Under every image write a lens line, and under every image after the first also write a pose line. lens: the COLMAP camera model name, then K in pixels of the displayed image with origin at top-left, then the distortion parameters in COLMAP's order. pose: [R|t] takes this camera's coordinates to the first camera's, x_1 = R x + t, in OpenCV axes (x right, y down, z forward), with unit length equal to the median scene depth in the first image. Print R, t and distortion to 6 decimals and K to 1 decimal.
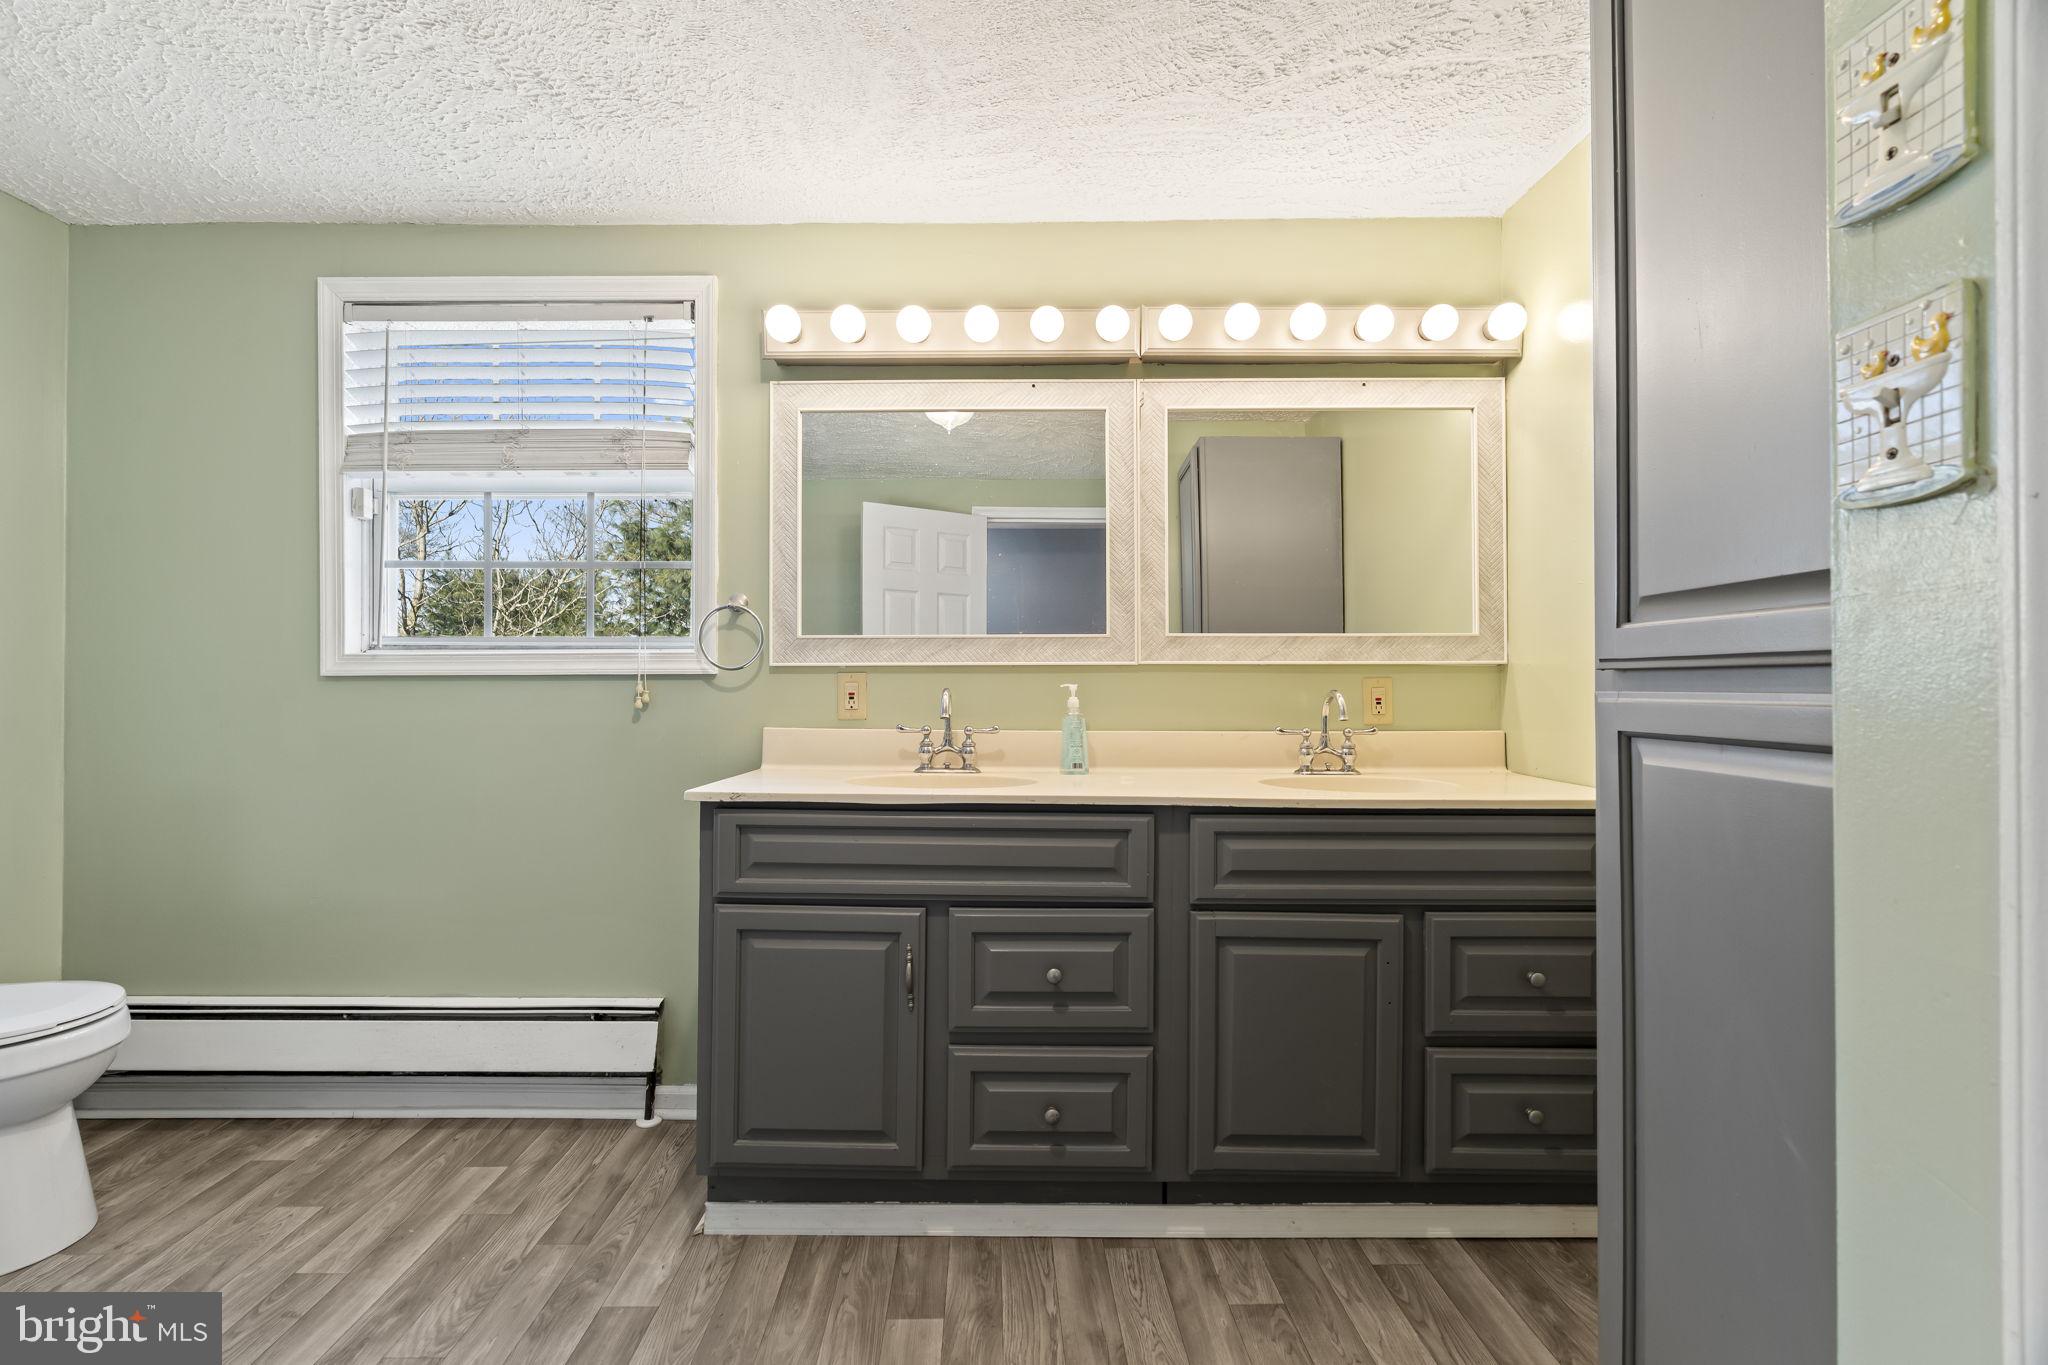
lens RADIAL K [[930.3, 0, 959.3], [0, 930.3, 679.4], [0, 0, 1]] dist [-0.001868, 0.000311]
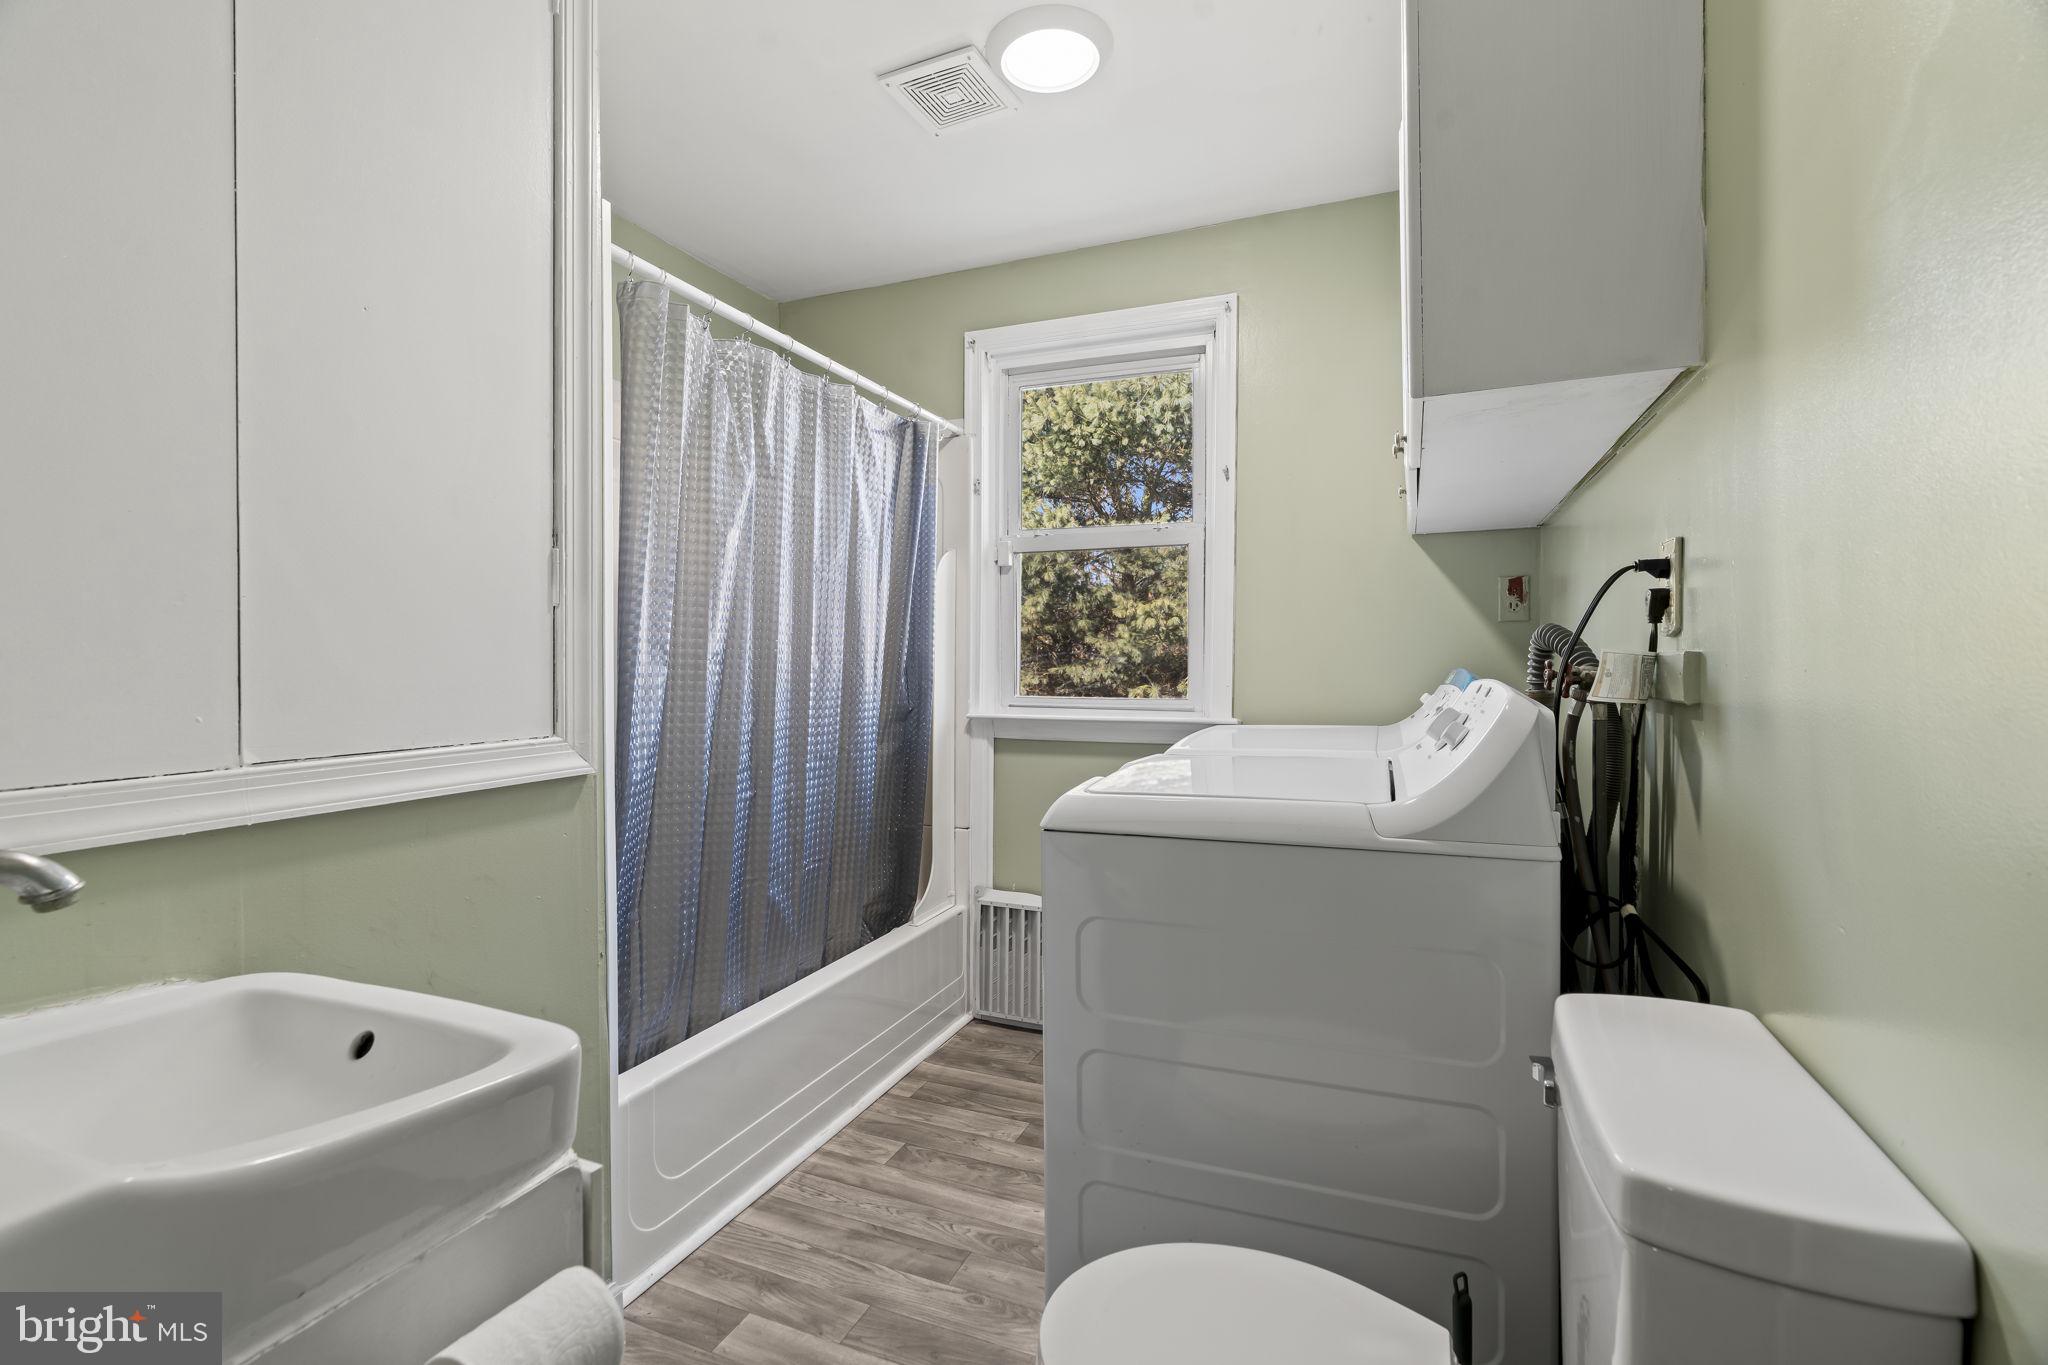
lens RADIAL K [[898.5, 0, 1019.3], [0, 898.5, 689.6], [0, 0, 1]] dist [-0.030309, -0.000047]
pose [[0.360912, -0.010395, 0.932542, -0.808663], [-0.009069, 0.999851, 0.014655, -0.014928], [-0.932556, -0.013747, 0.360764, 0.384023]]
